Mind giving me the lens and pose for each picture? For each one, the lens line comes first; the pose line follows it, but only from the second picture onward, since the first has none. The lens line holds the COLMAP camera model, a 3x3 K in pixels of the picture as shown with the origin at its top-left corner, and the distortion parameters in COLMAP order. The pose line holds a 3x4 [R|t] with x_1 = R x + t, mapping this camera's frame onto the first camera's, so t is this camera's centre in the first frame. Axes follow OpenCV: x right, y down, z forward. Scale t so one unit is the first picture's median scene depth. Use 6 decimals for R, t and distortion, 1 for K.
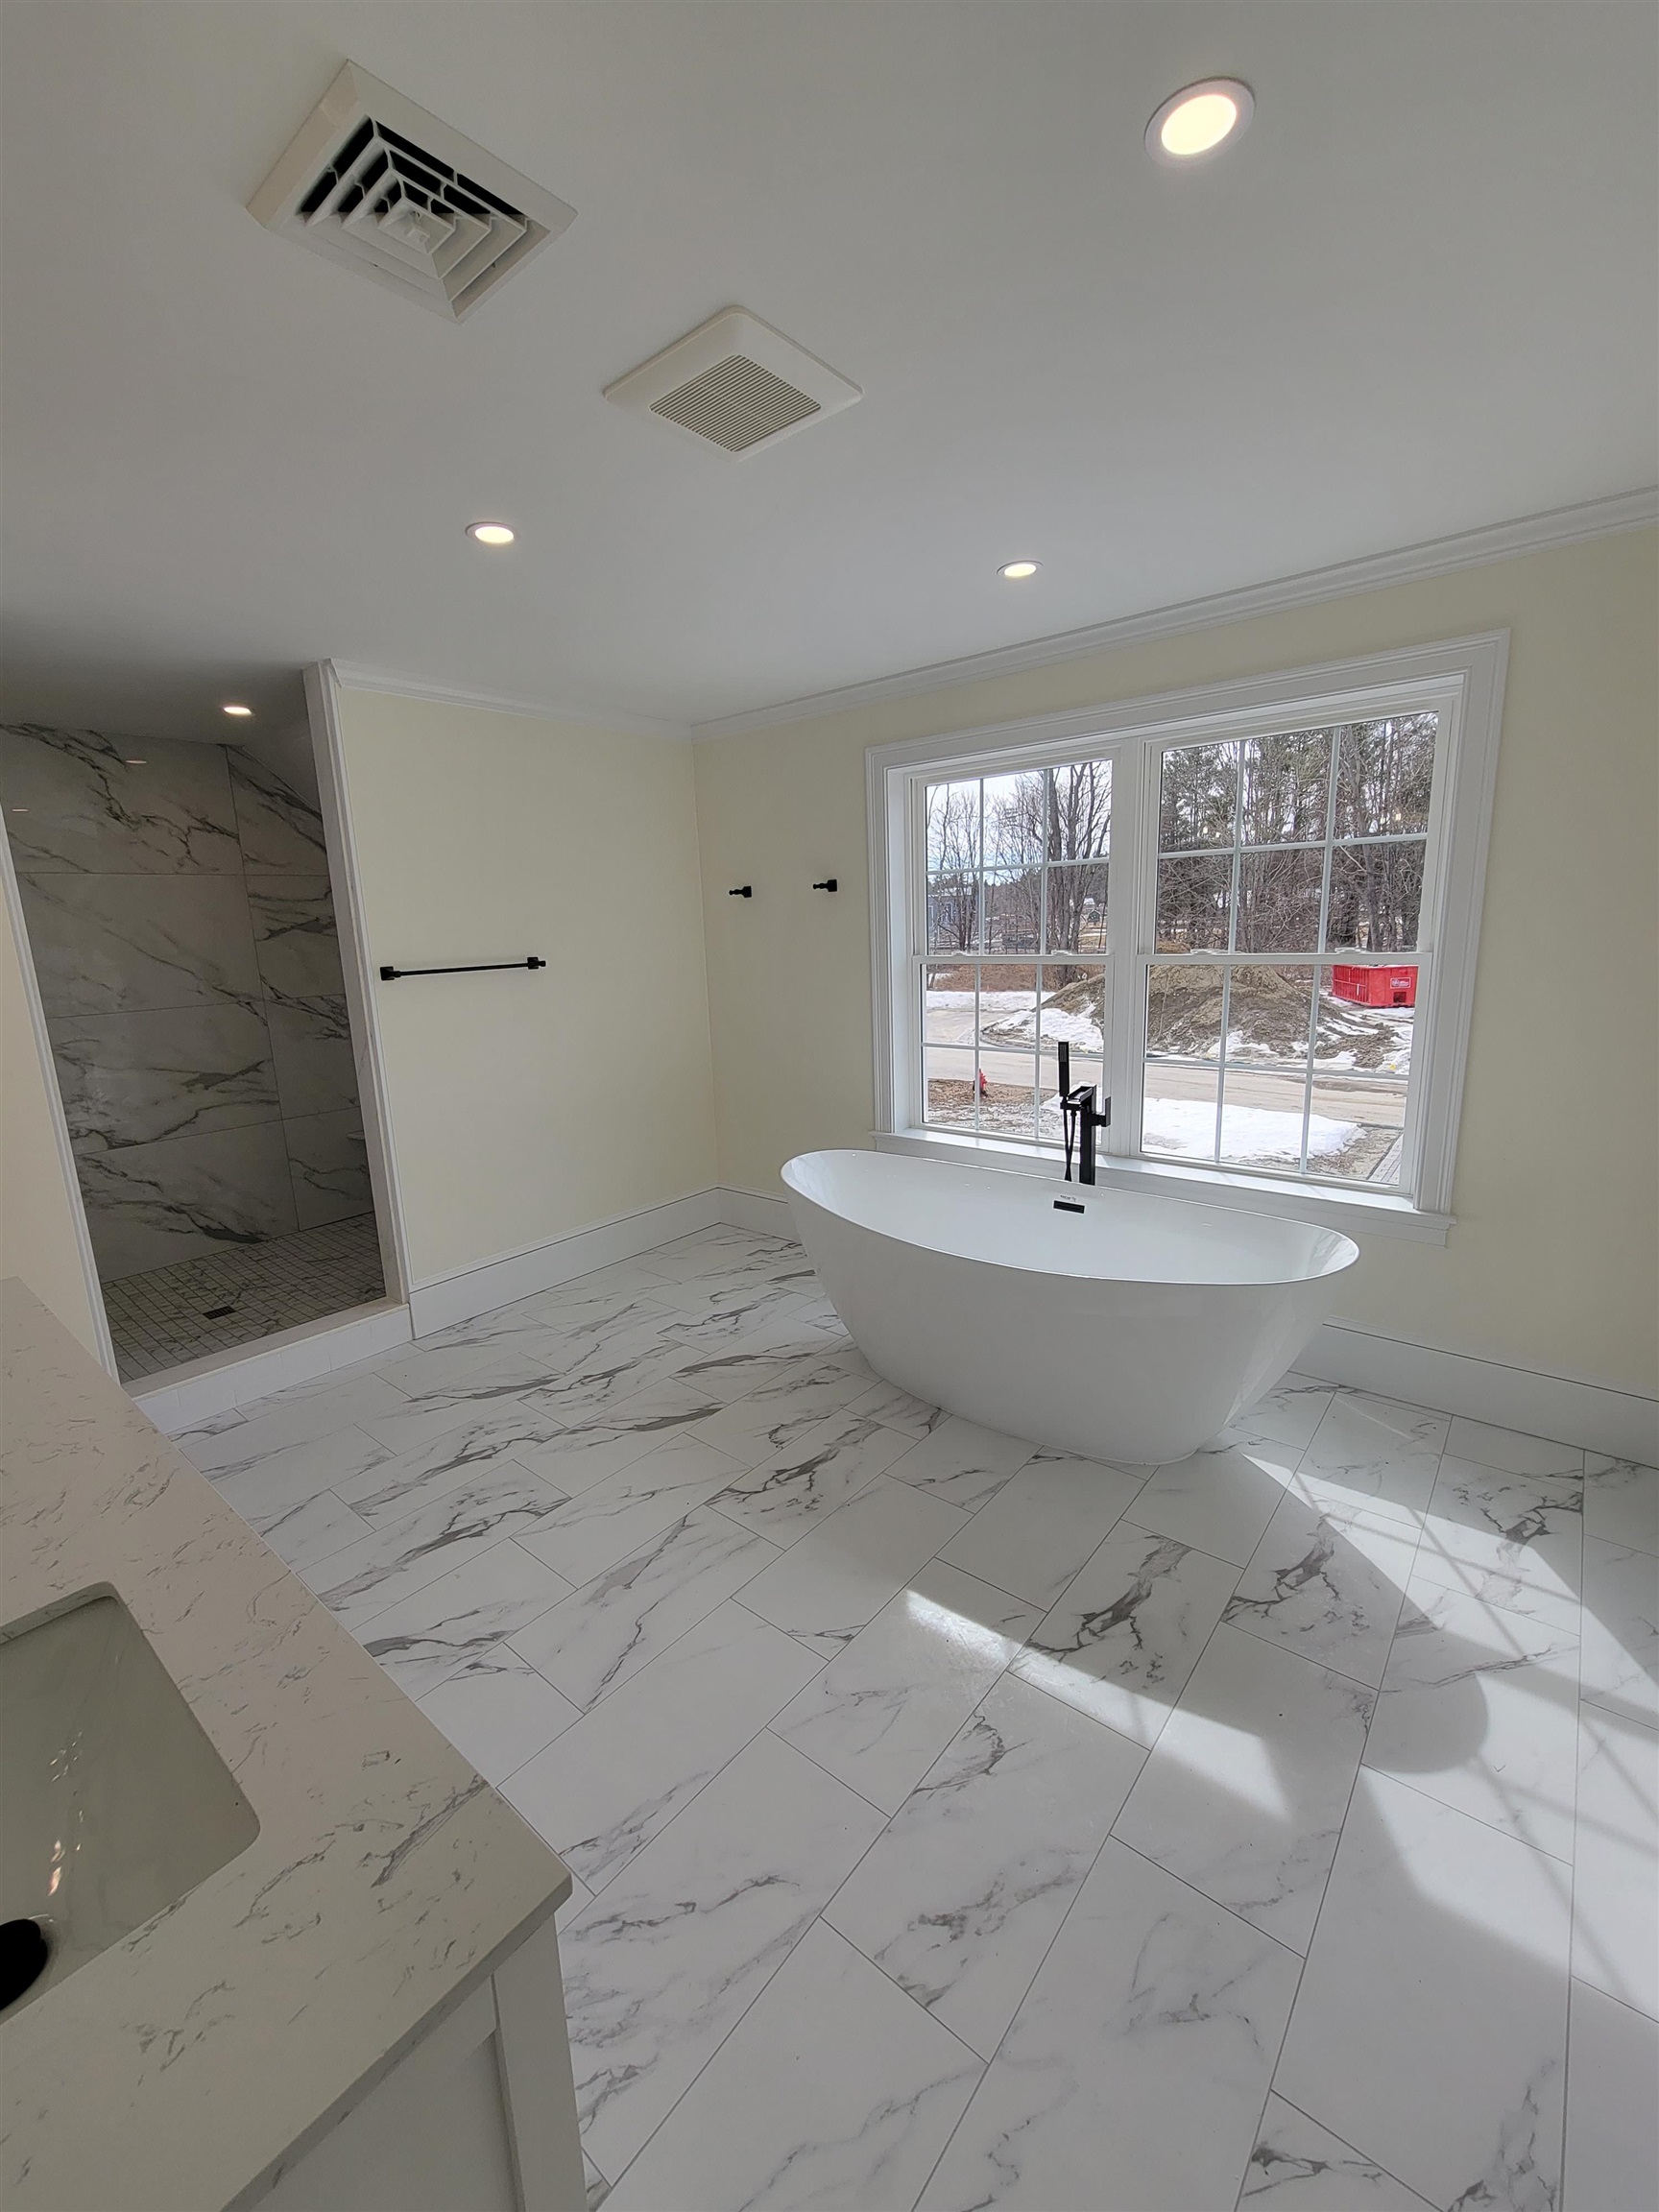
lens RADIAL K [[909.9, 0, 816.8], [0, 909.9, 1103.4], [0, 0, 1]] dist [-0.000900, 0.000496]
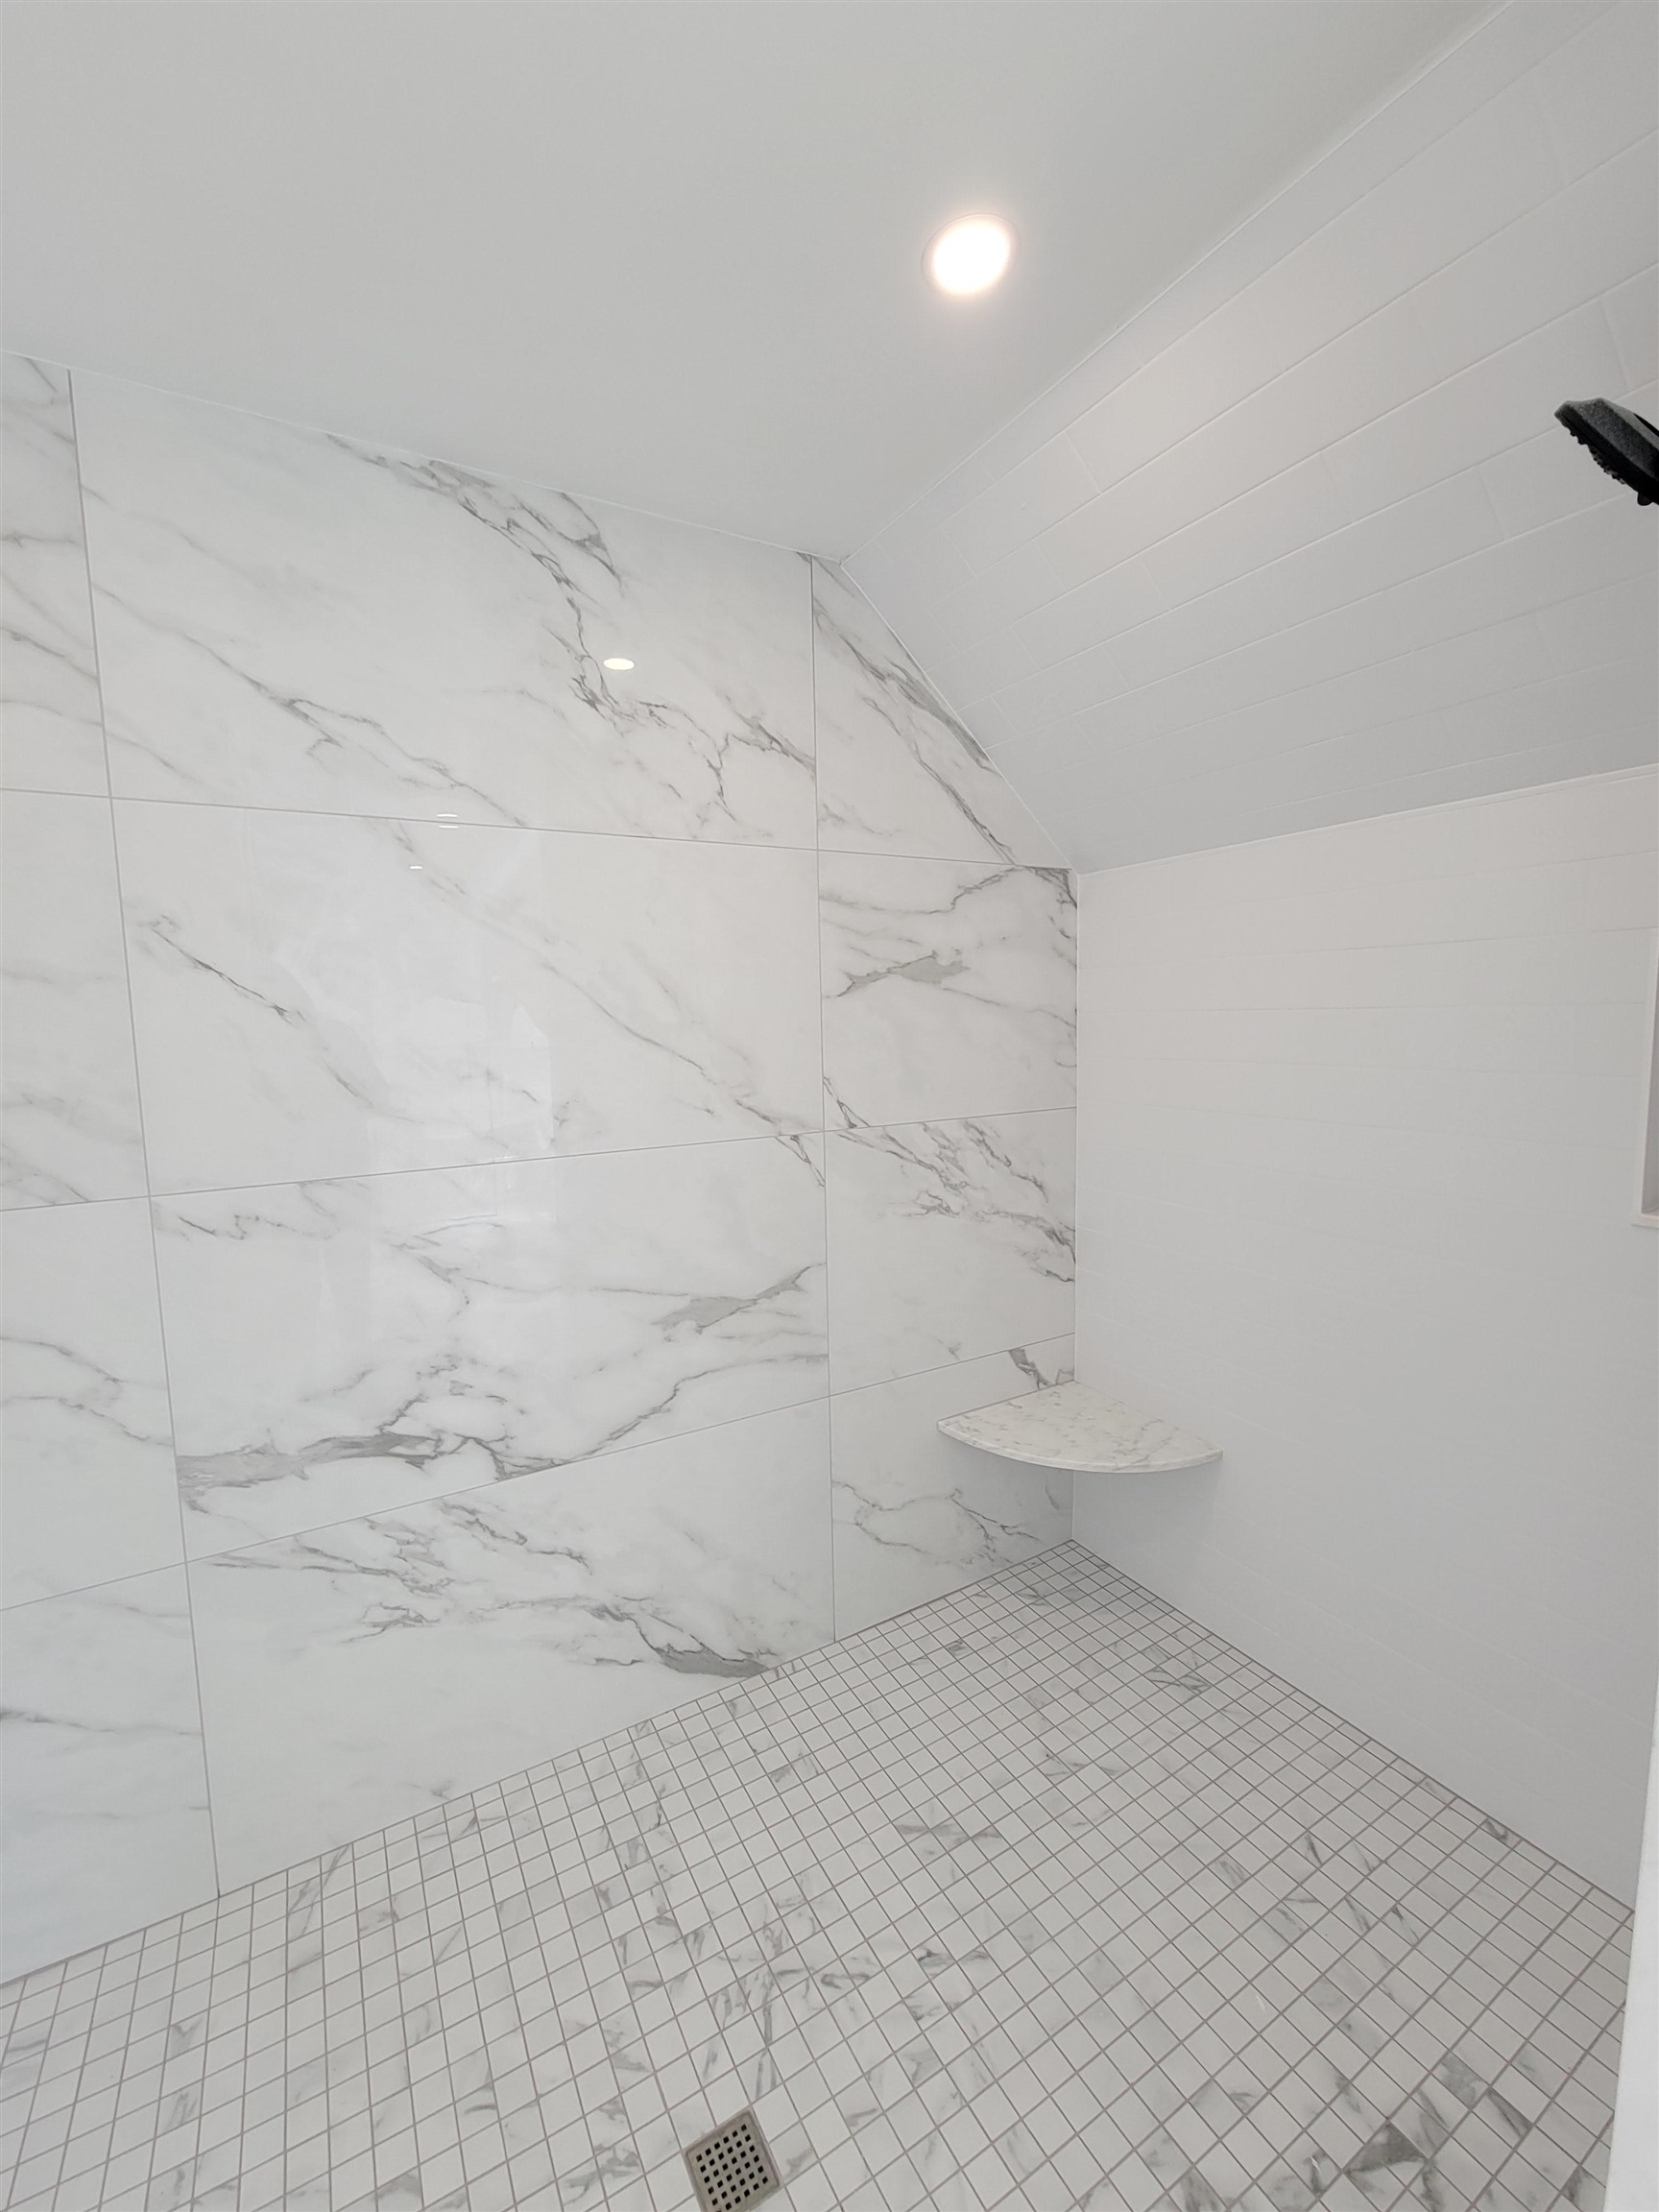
lens RADIAL K [[909.9, 0, 835.1], [0, 909.9, 1107.9], [0, 0, 1]] dist [-0.000900, 0.000496]
pose [[0.945031, 0.050384, -0.323074, -0.485785], [-0.077151, 0.994518, -0.070581, -0.098915], [0.317747, 0.091627, 0.943738, 0.614816]]
